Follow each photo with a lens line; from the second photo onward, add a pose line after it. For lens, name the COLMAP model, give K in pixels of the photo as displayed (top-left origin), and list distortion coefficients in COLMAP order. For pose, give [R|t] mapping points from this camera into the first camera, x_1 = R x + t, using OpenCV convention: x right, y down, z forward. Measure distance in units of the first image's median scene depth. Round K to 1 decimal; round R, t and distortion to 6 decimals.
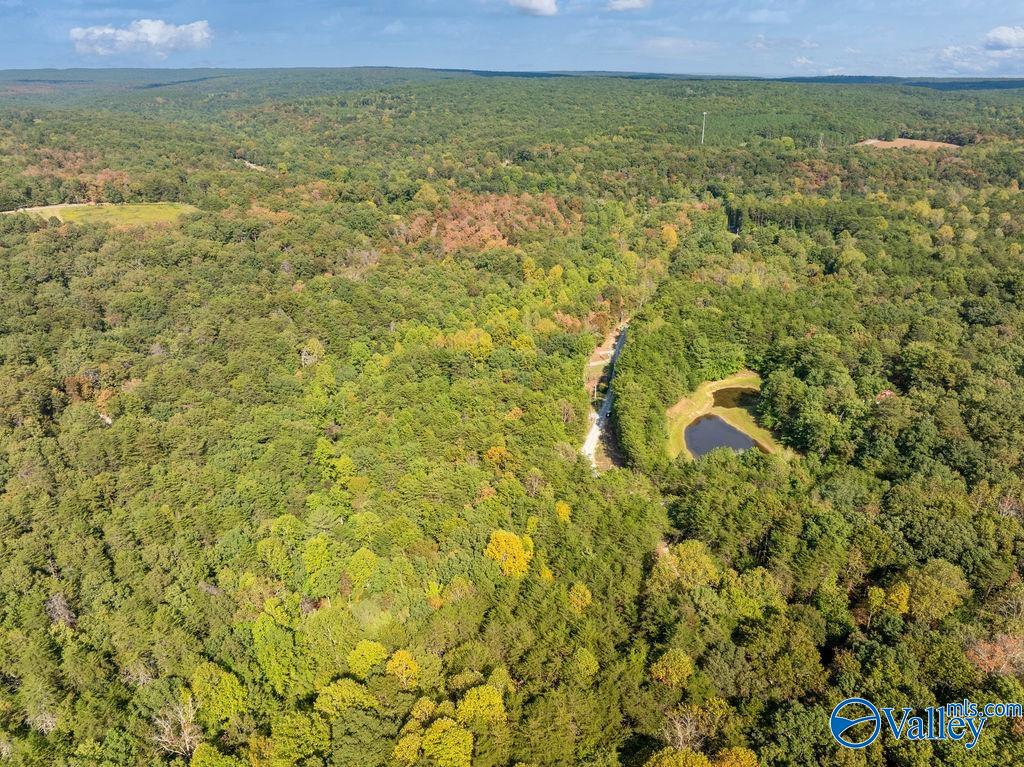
lens RADIAL K [[720.3, 0, 512.0], [0, 720.3, 381.5], [0, 0, 1]] dist [-0.040213, 0.005786]
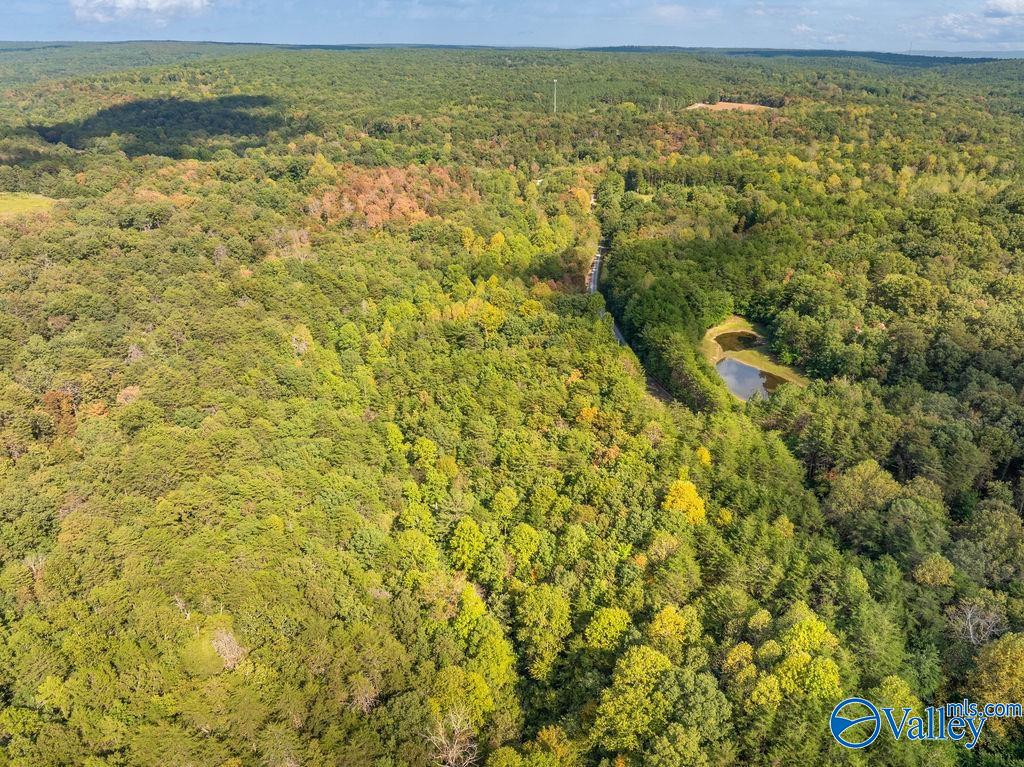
lens RADIAL K [[720.3, 0, 512.1], [0, 720.3, 384.5], [0, 0, 1]] dist [-0.040213, 0.005786]
pose [[0.964491, -0.112047, 0.239170, -0.176709], [0.103510, 0.993469, 0.048000, 0.000345], [-0.242986, -0.021539, 0.969791, 0.032490]]
